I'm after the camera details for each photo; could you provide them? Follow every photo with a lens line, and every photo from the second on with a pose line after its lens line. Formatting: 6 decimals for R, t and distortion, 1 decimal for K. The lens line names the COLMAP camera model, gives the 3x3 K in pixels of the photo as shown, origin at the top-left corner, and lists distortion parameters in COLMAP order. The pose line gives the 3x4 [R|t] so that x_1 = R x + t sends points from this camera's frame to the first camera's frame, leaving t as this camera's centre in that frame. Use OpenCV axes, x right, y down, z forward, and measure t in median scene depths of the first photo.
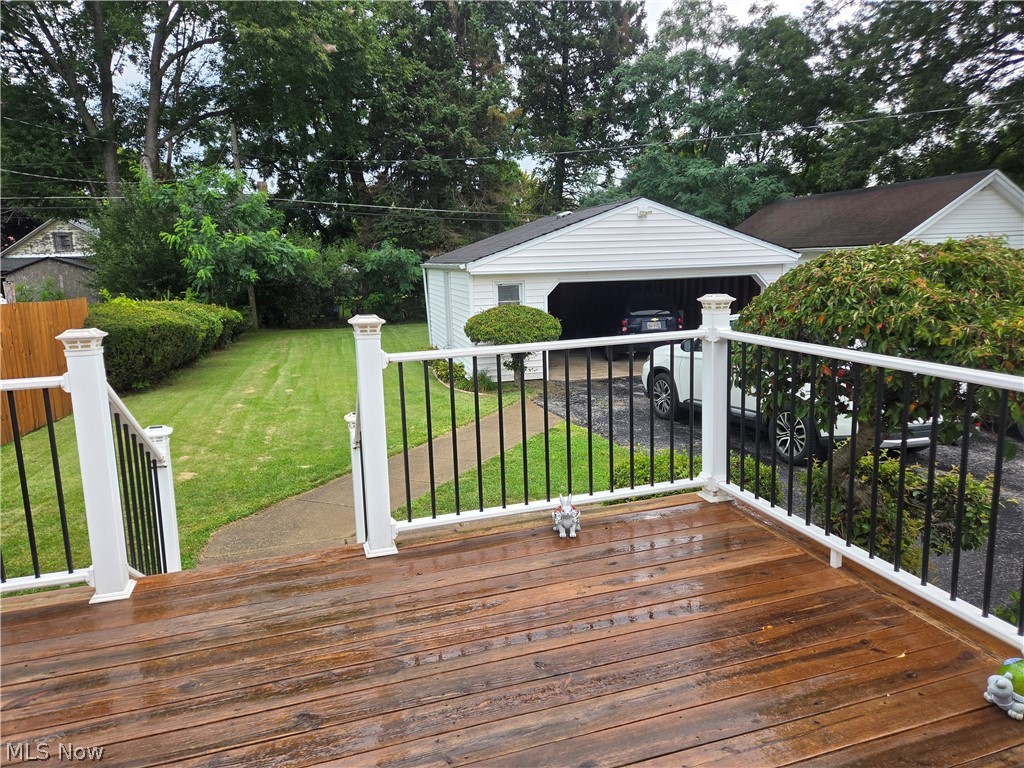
lens RADIAL K [[691.3, 0, 512.6], [0, 691.3, 380.3], [0, 0, 1]] dist [0.010768, -0.000529]
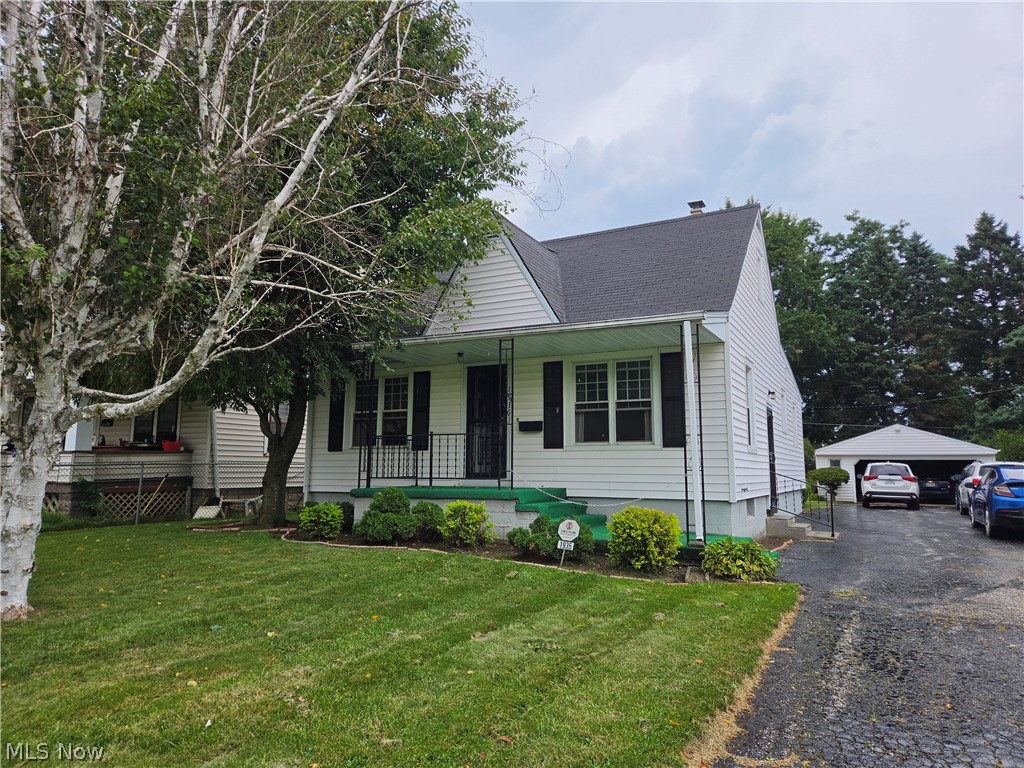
lens RADIAL K [[691.3, 0, 512.5], [0, 691.3, 382.4], [0, 0, 1]] dist [0.010768, -0.000529]
pose [[0.698874, -0.063402, -0.712429, 0.574479], [-0.142783, 0.963647, -0.225825, 0.188089], [0.700848, 0.259546, 0.664415, -0.900433]]
